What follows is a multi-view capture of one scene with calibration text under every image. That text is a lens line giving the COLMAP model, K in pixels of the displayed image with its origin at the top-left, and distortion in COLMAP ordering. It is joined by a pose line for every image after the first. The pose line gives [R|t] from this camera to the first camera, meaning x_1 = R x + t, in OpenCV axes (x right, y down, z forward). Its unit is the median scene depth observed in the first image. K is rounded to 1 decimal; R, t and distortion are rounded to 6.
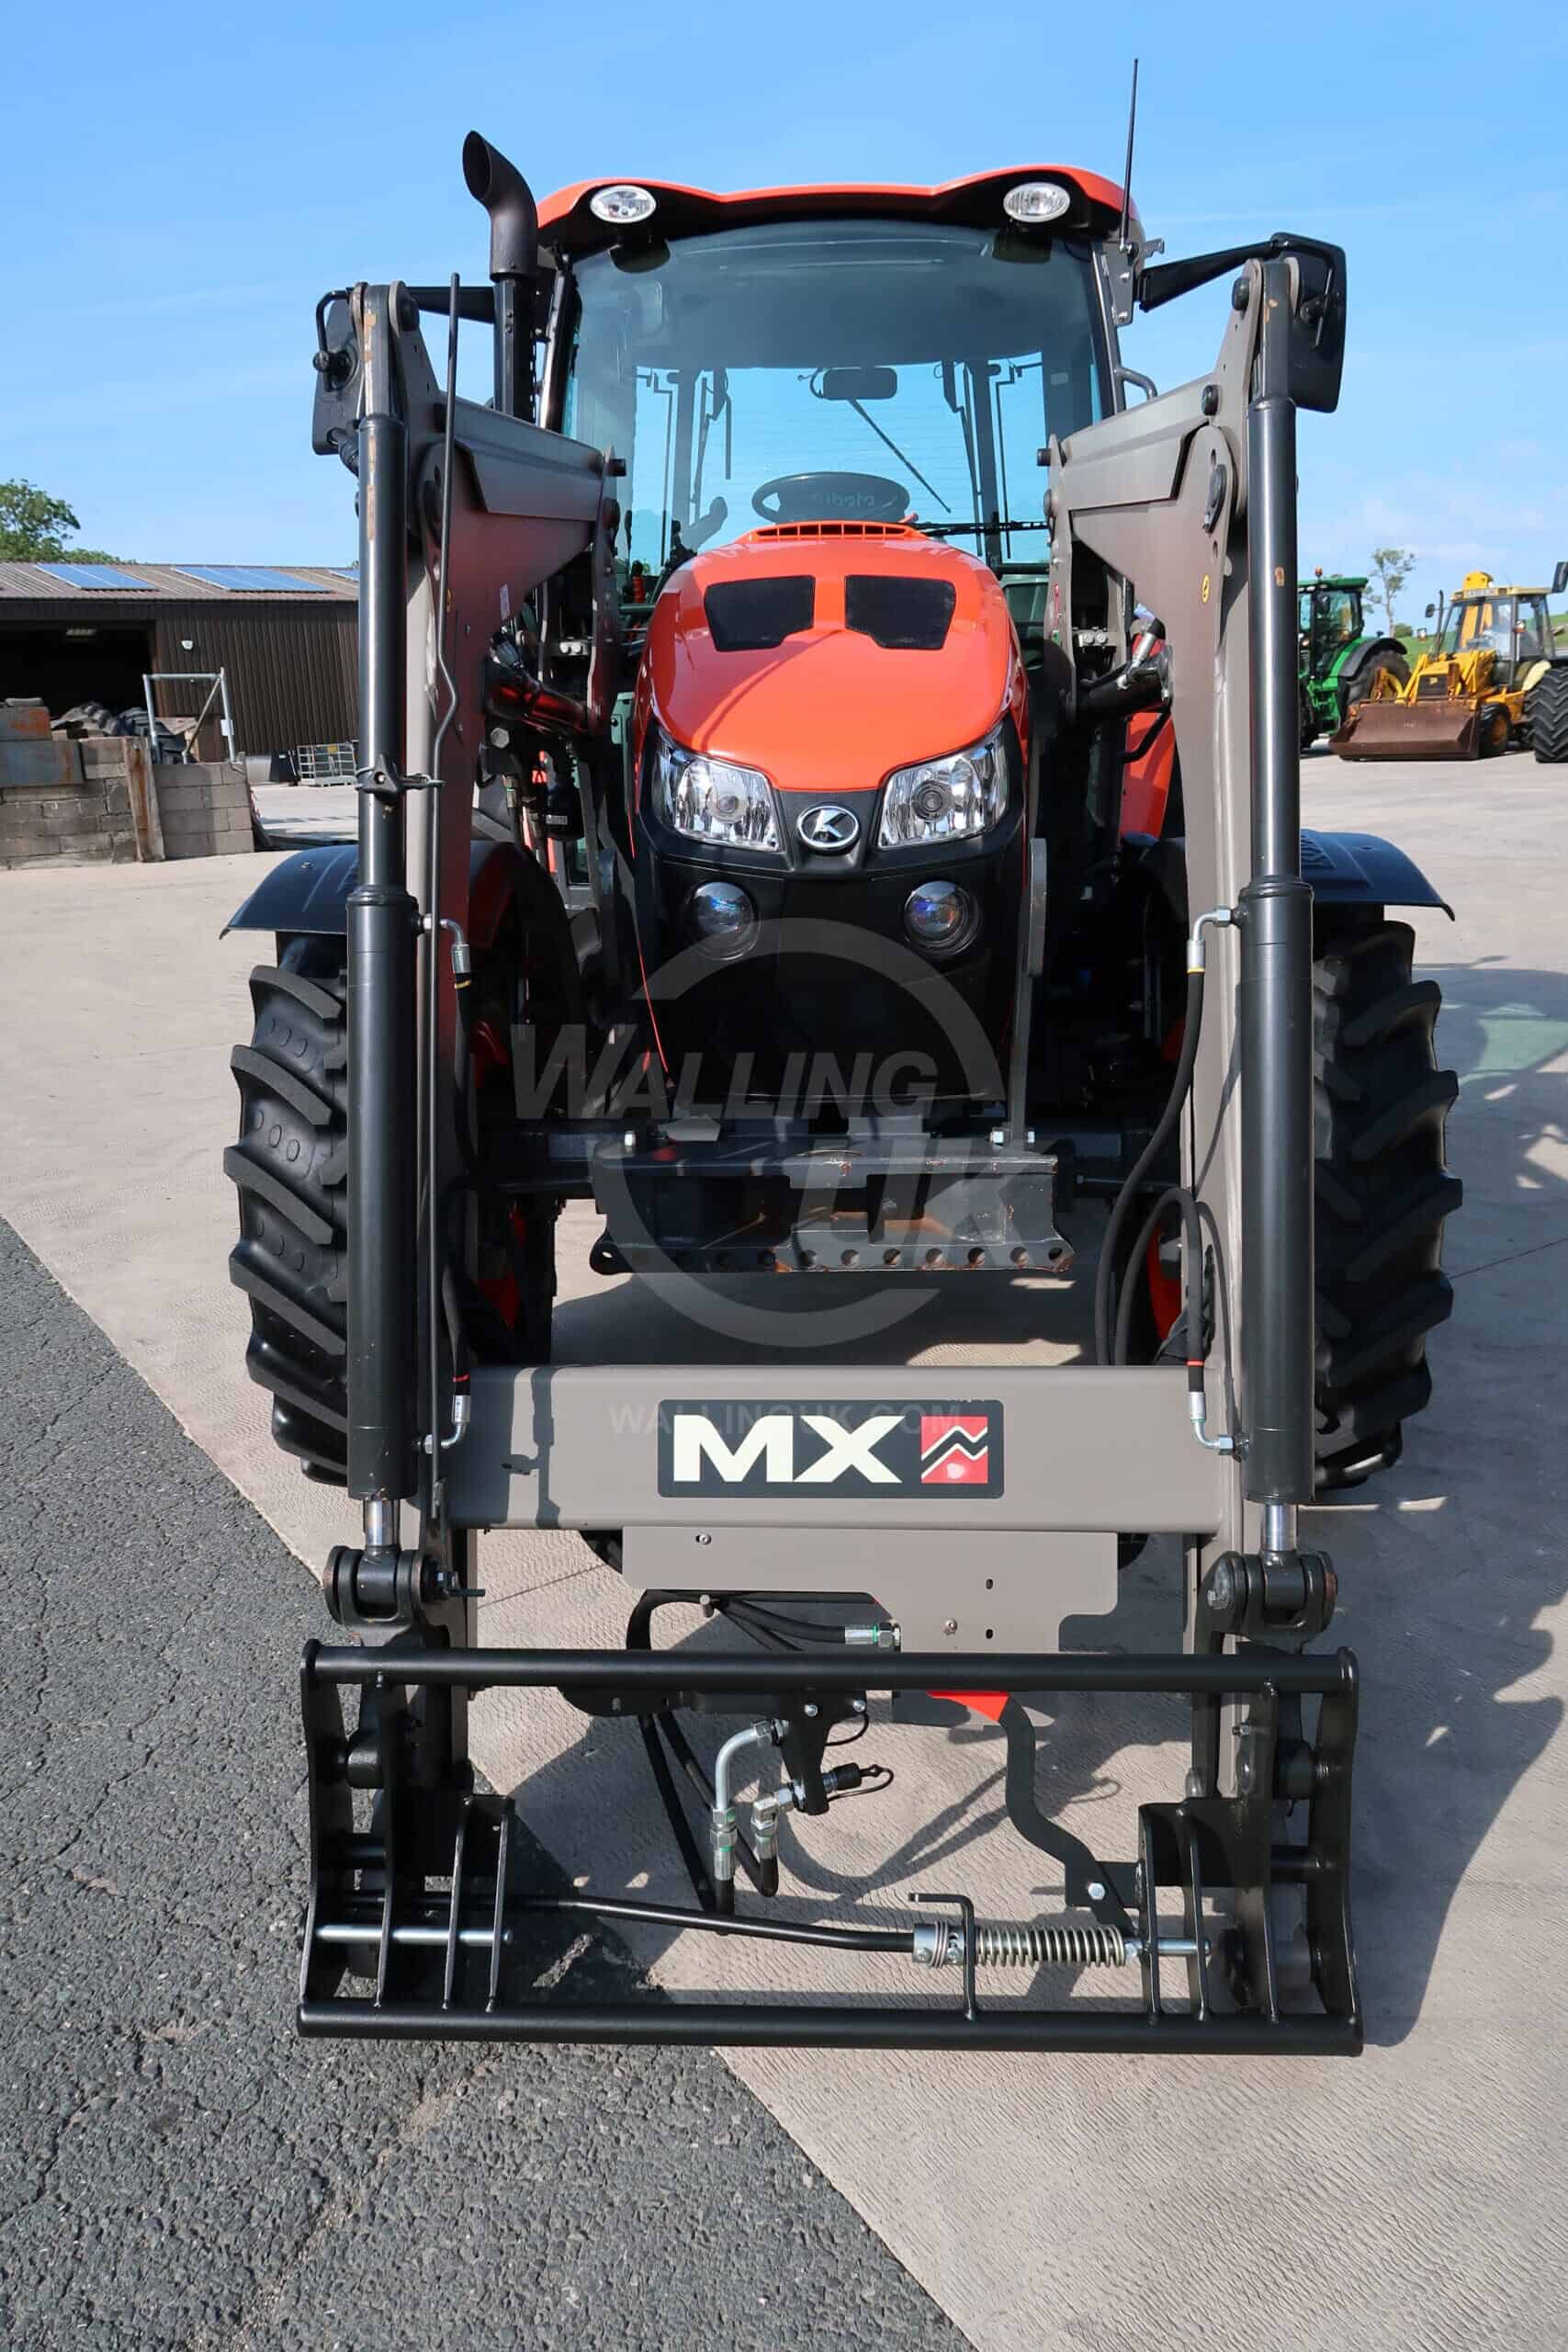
lens RADIAL K [[1591.0, 0, 784.0], [0, 1591.0, 1176.0], [0, 0, 1]] dist [-0.028495, -0.003152]
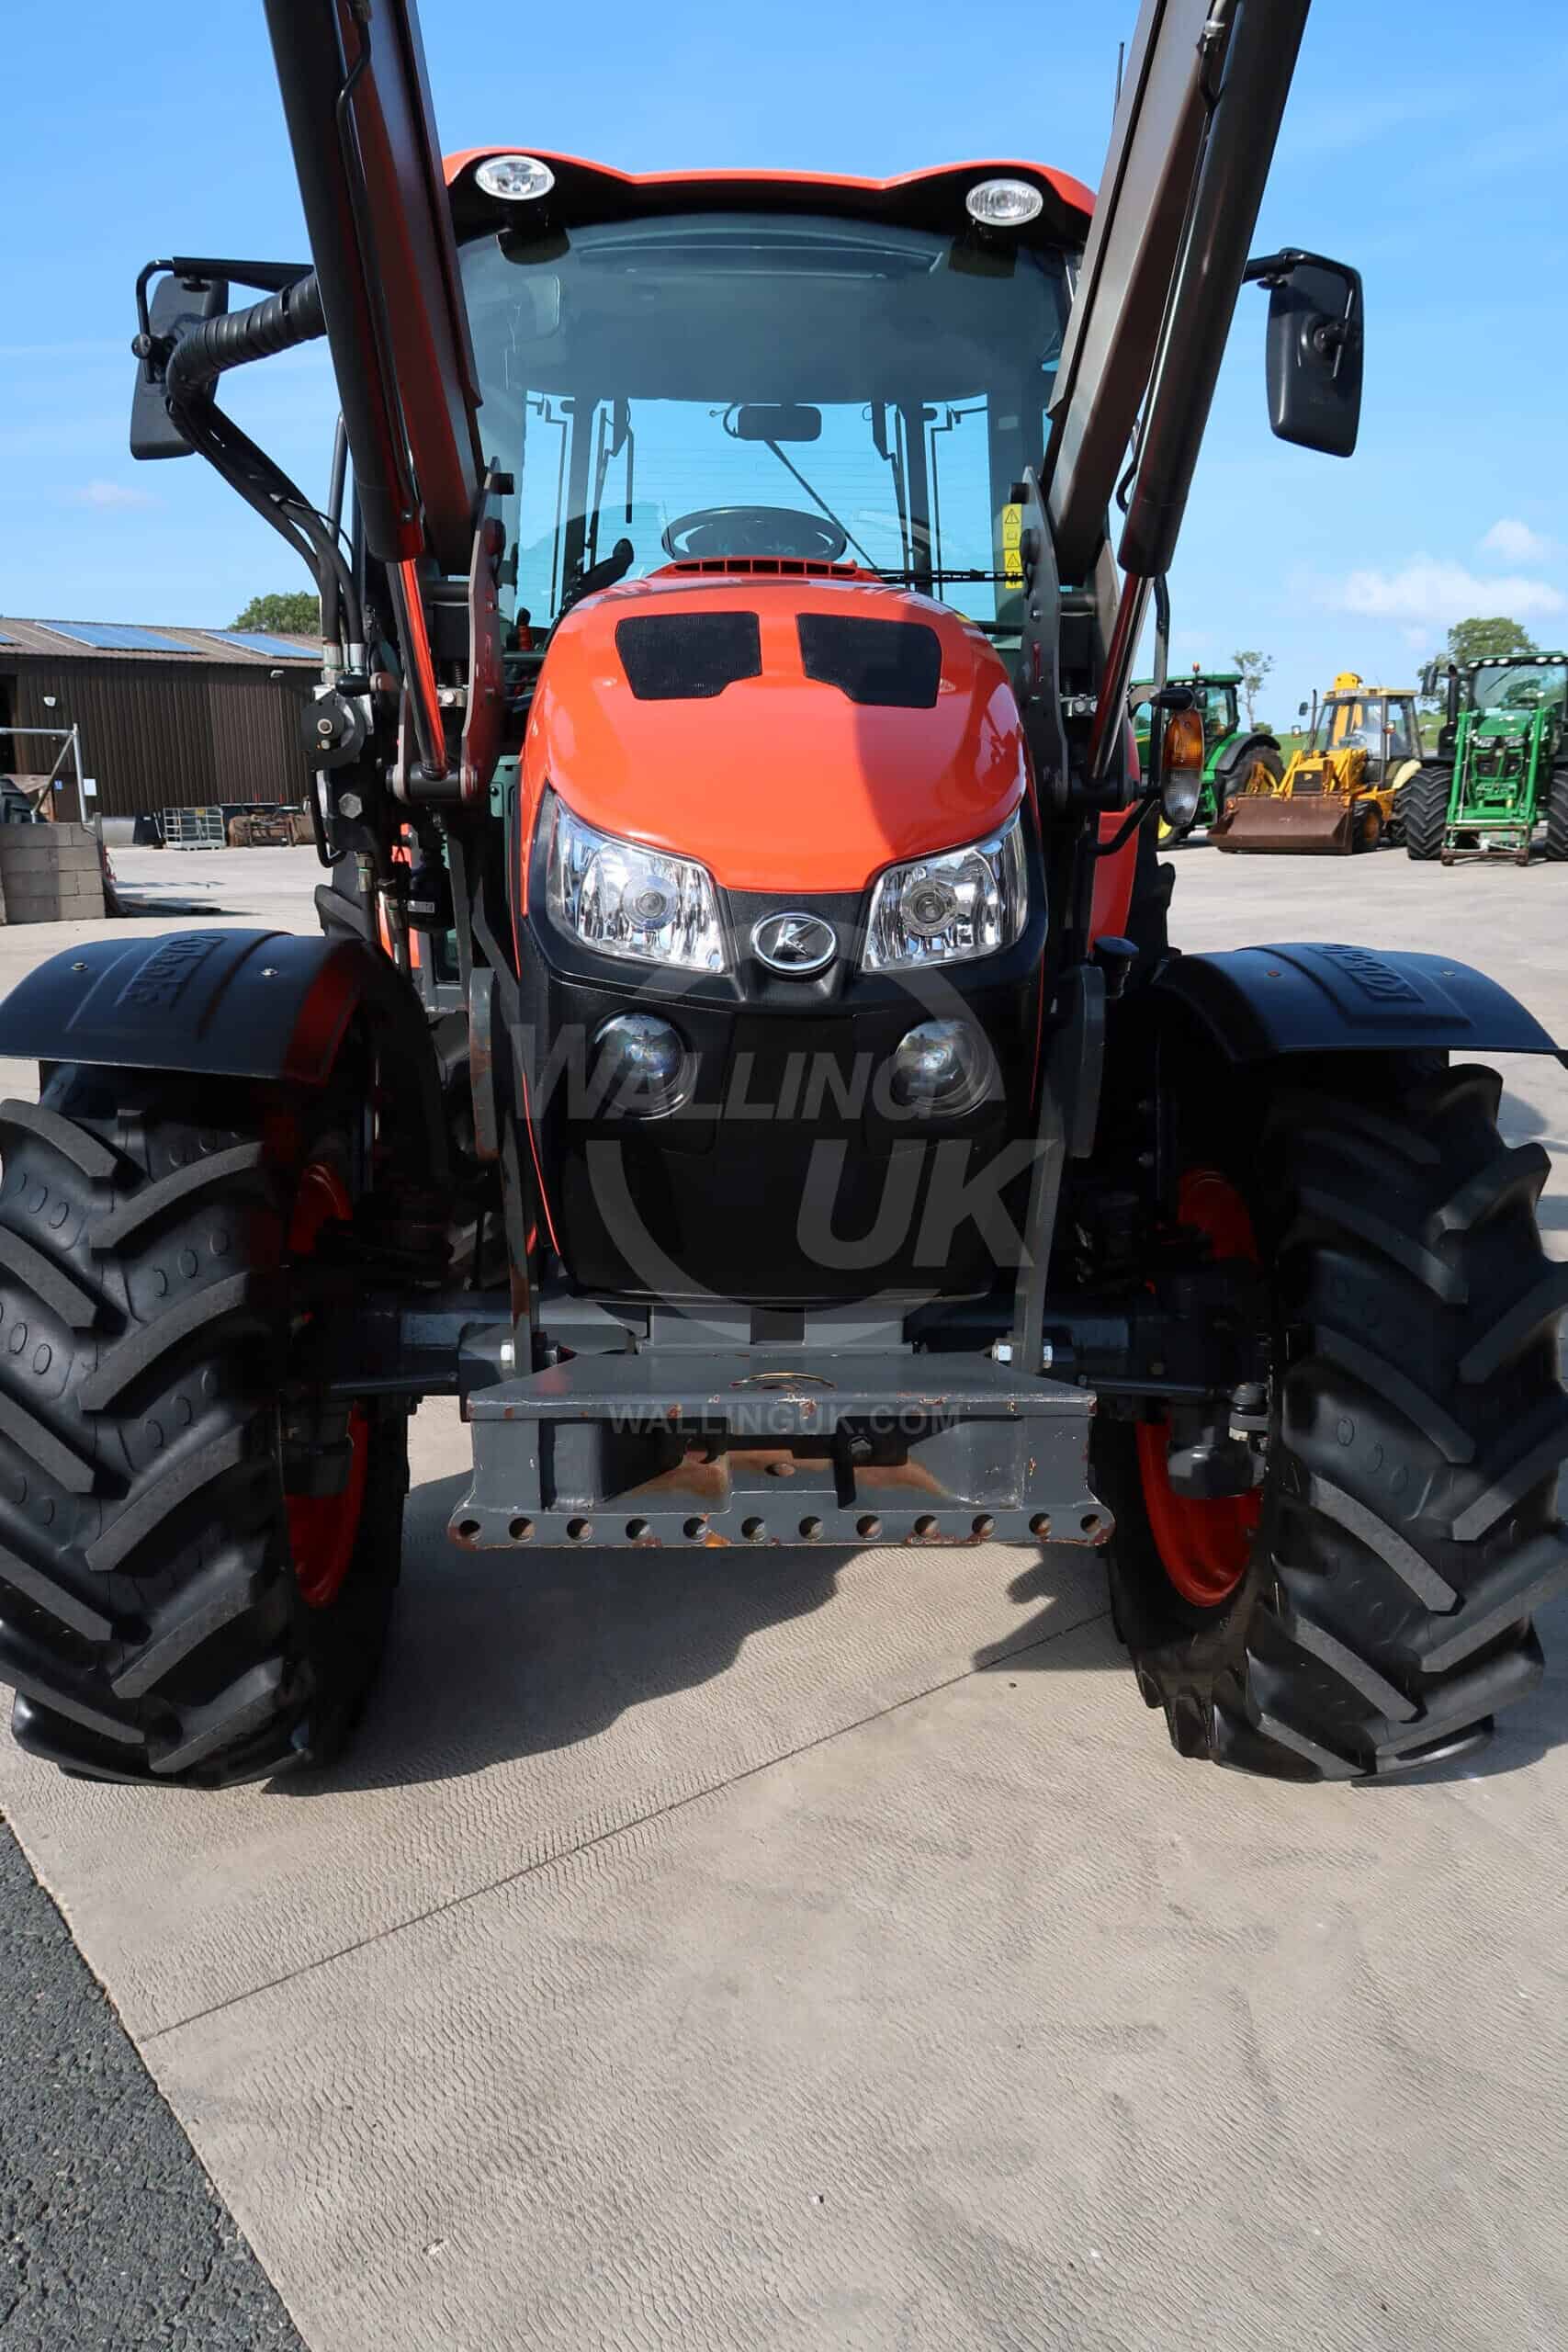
lens RADIAL K [[1604.7, 0, 791.9], [0, 1604.7, 1193.8], [0, 0, 1]] dist [-0.041968, 0.027423]
pose [[0.996591, 0.010478, 0.081839, -0.015774], [-0.007404, 0.999259, -0.037770, -0.039684], [-0.082174, 0.037036, 0.995930, 0.142519]]
